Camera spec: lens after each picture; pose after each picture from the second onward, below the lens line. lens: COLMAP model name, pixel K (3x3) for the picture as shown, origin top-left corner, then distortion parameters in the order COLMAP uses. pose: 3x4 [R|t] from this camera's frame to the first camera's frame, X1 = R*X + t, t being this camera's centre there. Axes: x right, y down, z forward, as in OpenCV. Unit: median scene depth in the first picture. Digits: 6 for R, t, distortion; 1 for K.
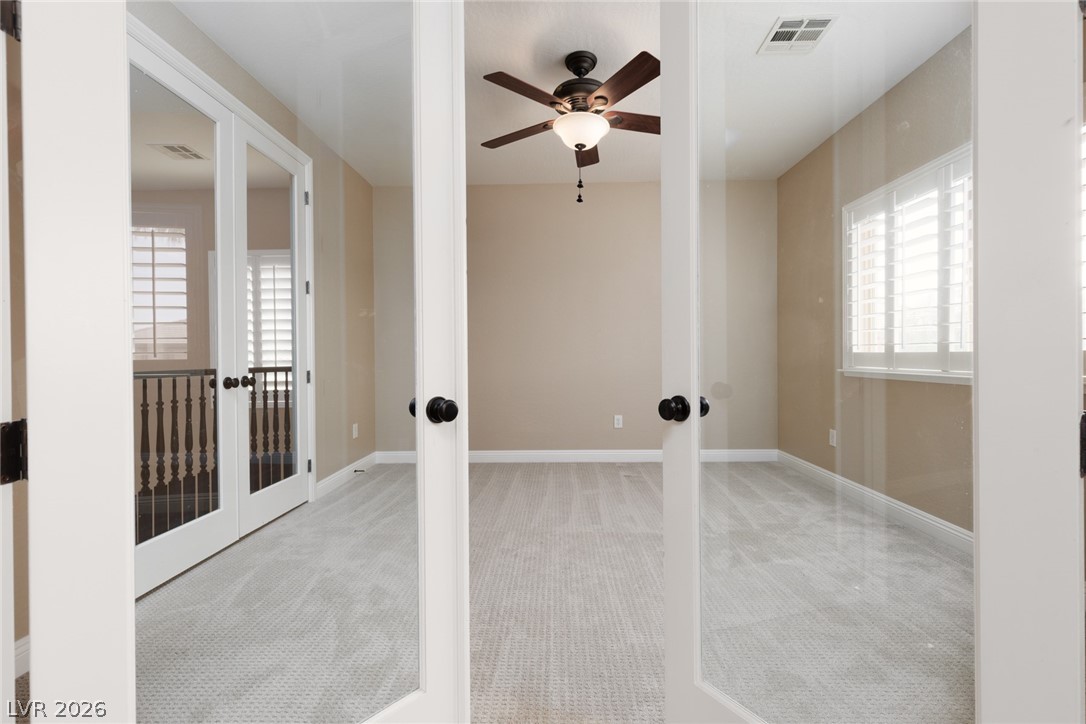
lens RADIAL K [[485.2, 0, 543.1], [0, 485.2, 360.0], [0, 0, 1]] dist [0.002637, 0.000314]
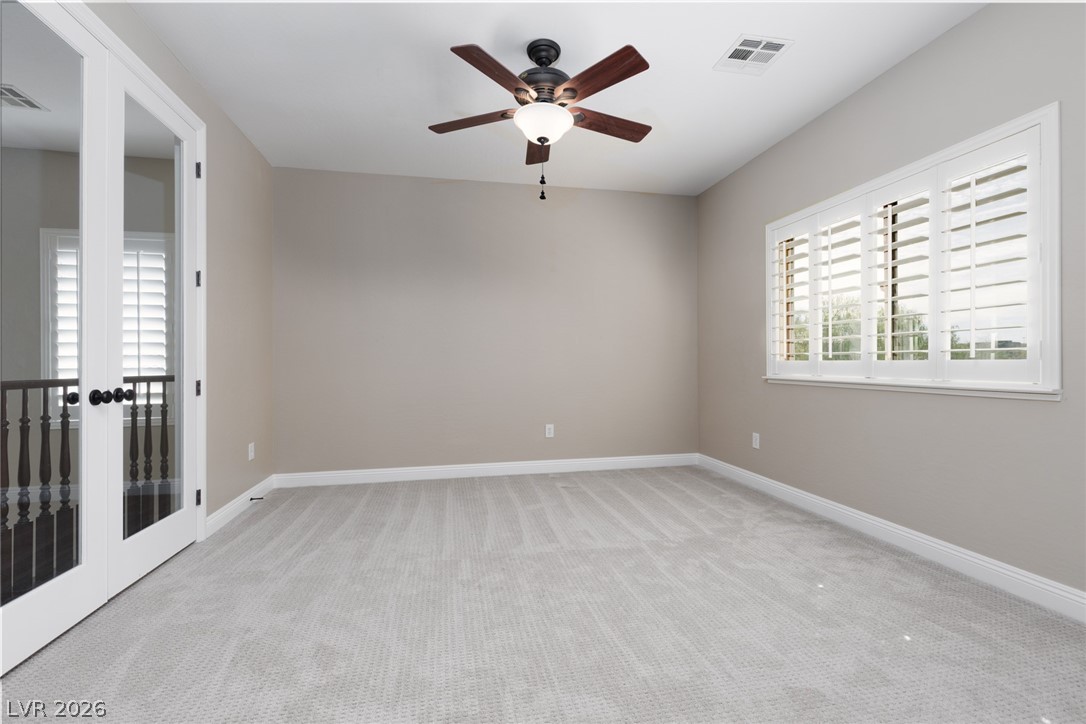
lens RADIAL K [[485.2, 0, 540.0], [0, 485.2, 359.8], [0, 0, 1]] dist [0.002637, 0.000314]
pose [[0.973366, 0.004460, 0.229215, -0.142359], [-0.000853, 0.999874, -0.015834, -0.000181], [-0.229256, 0.015216, 0.973247, 0.093425]]
